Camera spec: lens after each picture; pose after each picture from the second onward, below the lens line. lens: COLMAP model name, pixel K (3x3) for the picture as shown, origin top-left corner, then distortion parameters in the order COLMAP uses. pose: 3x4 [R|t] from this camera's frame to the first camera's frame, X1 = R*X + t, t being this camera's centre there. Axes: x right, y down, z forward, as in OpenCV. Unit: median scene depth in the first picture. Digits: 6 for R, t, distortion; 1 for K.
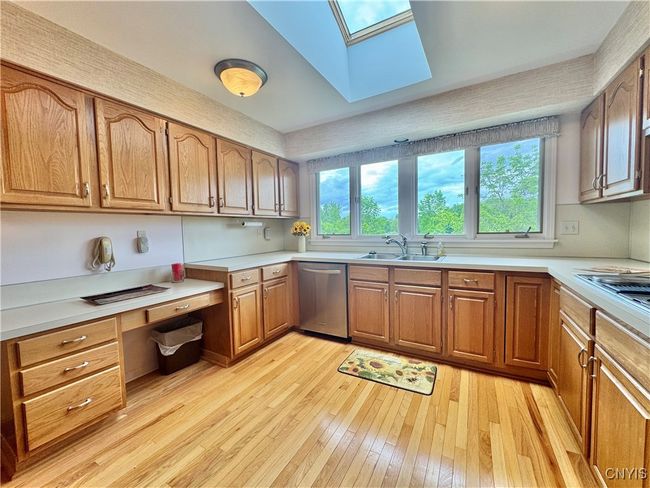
lens RADIAL K [[261.1, 0, 324.3], [0, 261.1, 243.1], [0, 0, 1]] dist [-0.000542, 0.000099]
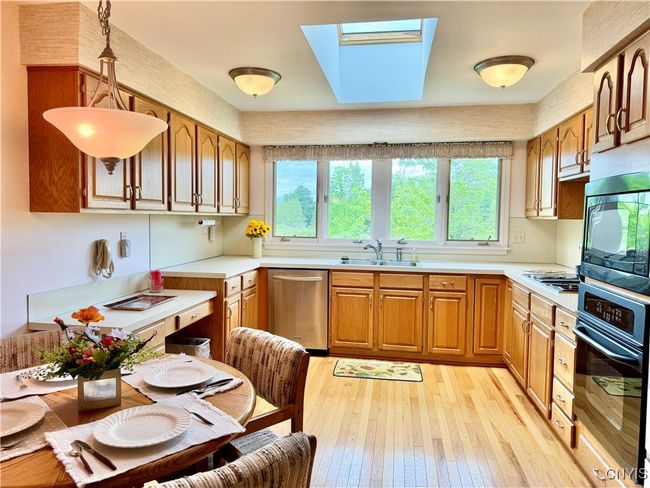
lens RADIAL K [[465.5, 0, 323.4], [0, 465.5, 238.8], [0, 0, 1]] dist [0.115389, -0.171808]
pose [[0.934178, 0.018109, 0.356347, -0.626616], [-0.015139, 0.999824, -0.011123, -0.016832], [-0.356485, 0.004996, 0.934288, -0.663397]]
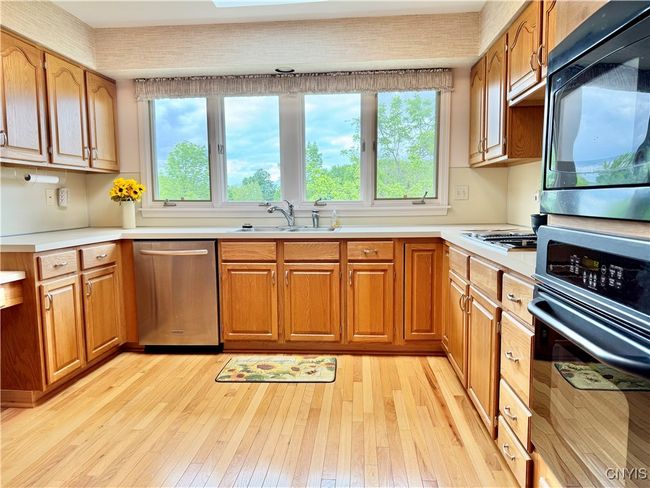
lens RADIAL K [[463.7, 0, 325.0], [0, 463.7, 246.2], [0, 0, 1]] dist [0.115816, -0.175999]
pose [[0.902660, -0.028495, 0.429411, -0.223572], [0.013153, 0.999166, 0.038655, 0.060604], [-0.430154, -0.029244, 0.902282, -0.307691]]
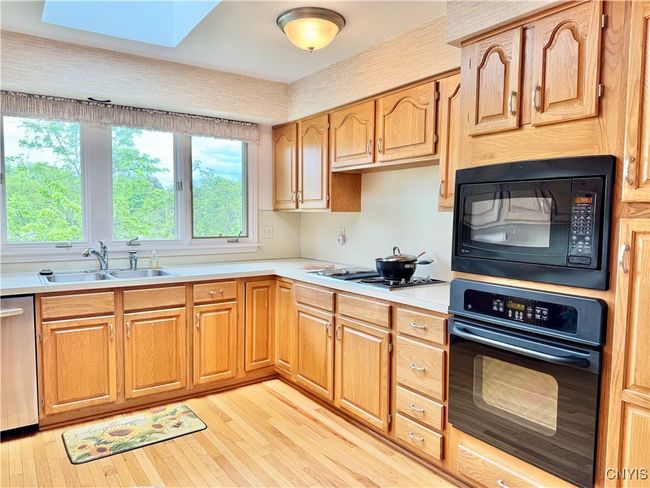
lens RADIAL K [[463.7, 0, 325.0], [0, 463.7, 246.2], [0, 0, 1]] dist [0.115816, -0.175999]
pose [[0.426605, -0.034544, 0.903778, -0.679277], [0.031463, 0.999232, 0.023341, -0.037828], [-0.903890, 0.018478, 0.427365, -0.030926]]
